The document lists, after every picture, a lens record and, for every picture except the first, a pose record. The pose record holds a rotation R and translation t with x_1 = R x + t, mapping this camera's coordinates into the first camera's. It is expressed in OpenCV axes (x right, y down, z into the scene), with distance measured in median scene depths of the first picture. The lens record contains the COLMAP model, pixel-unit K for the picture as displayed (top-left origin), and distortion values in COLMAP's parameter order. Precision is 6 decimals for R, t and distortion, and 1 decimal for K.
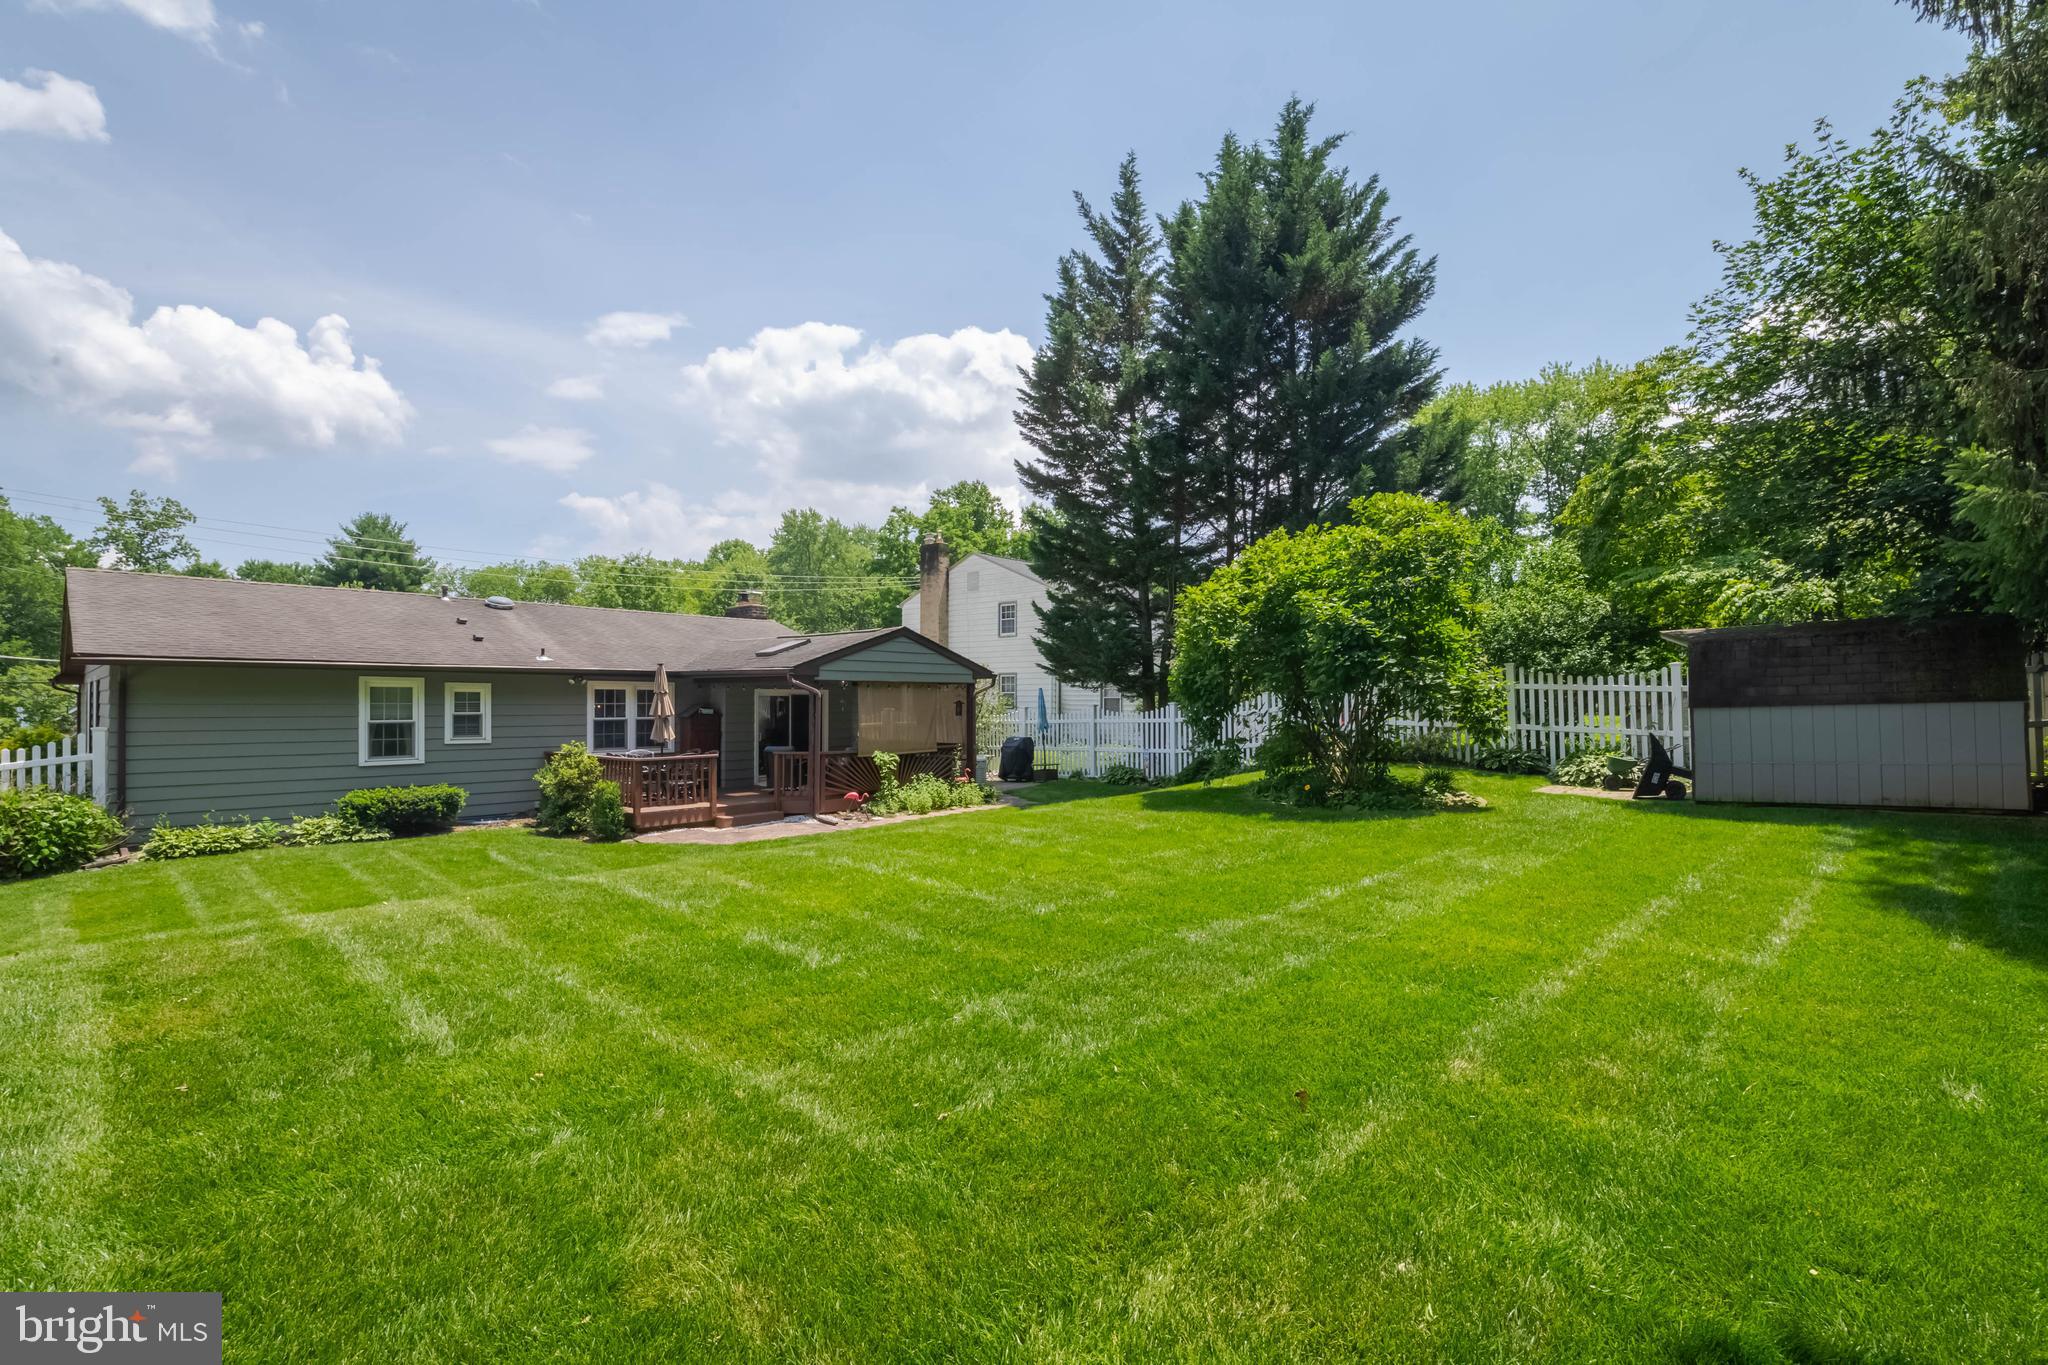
lens RADIAL K [[888.7, 0, 1022.9], [0, 888.7, 698.4], [0, 0, 1]] dist [-0.008278, -0.003452]
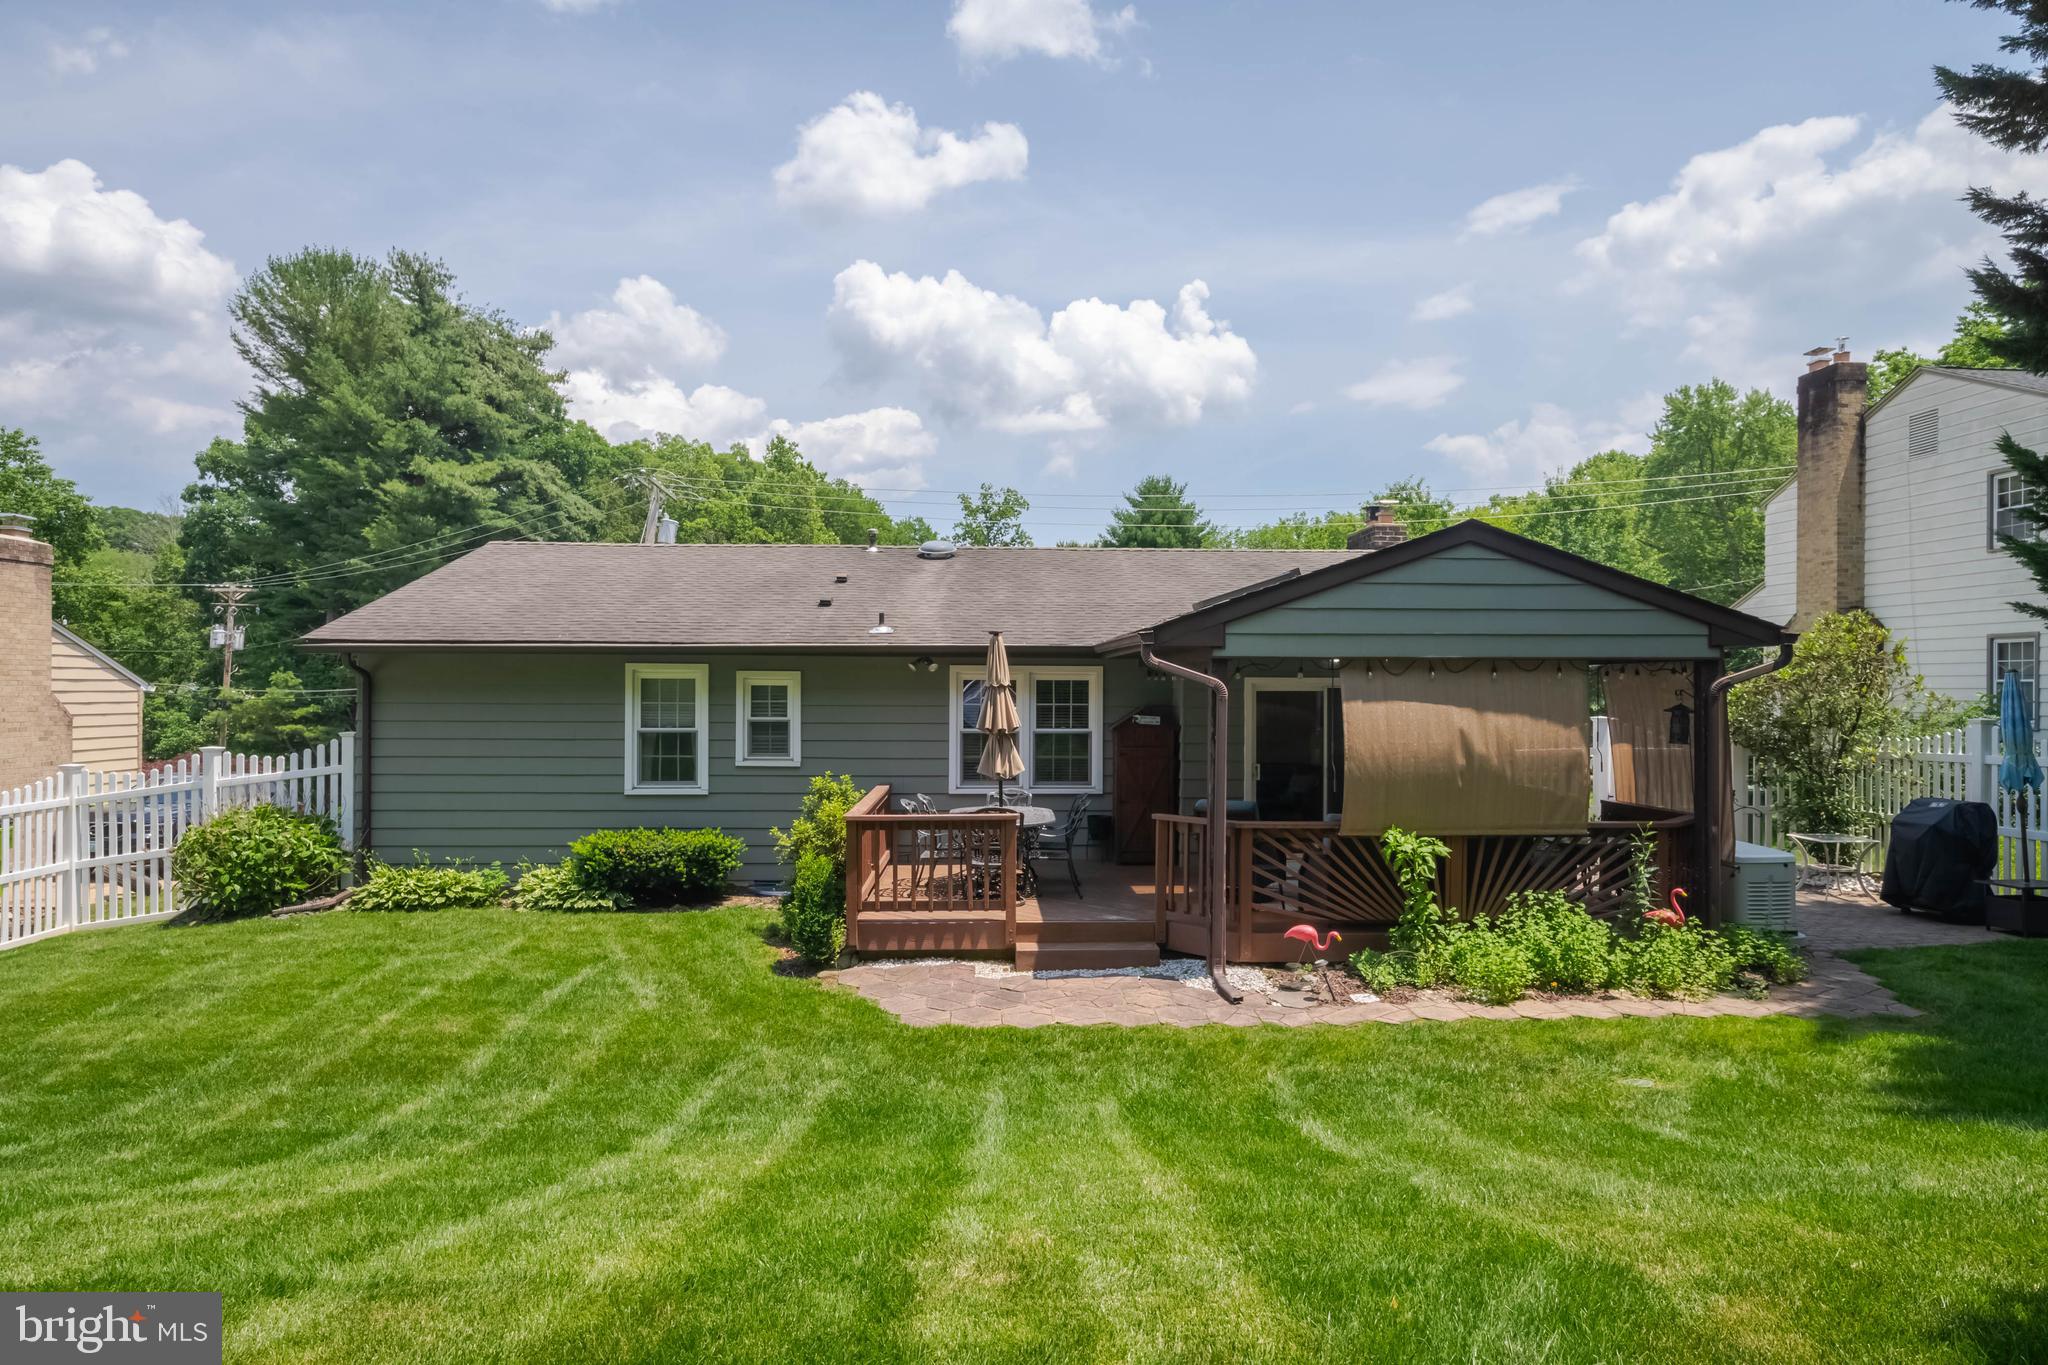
lens RADIAL K [[1142.5, 0, 1067.2], [0, 1142.5, 695.1], [0, 0, 1]] dist [-0.004181, 0.002406]
pose [[0.707991, 0.007109, -0.706186, 0.096179], [0.000995, 0.999938, 0.011063, -0.007878], [0.706221, -0.008535, 0.707940, 0.501350]]
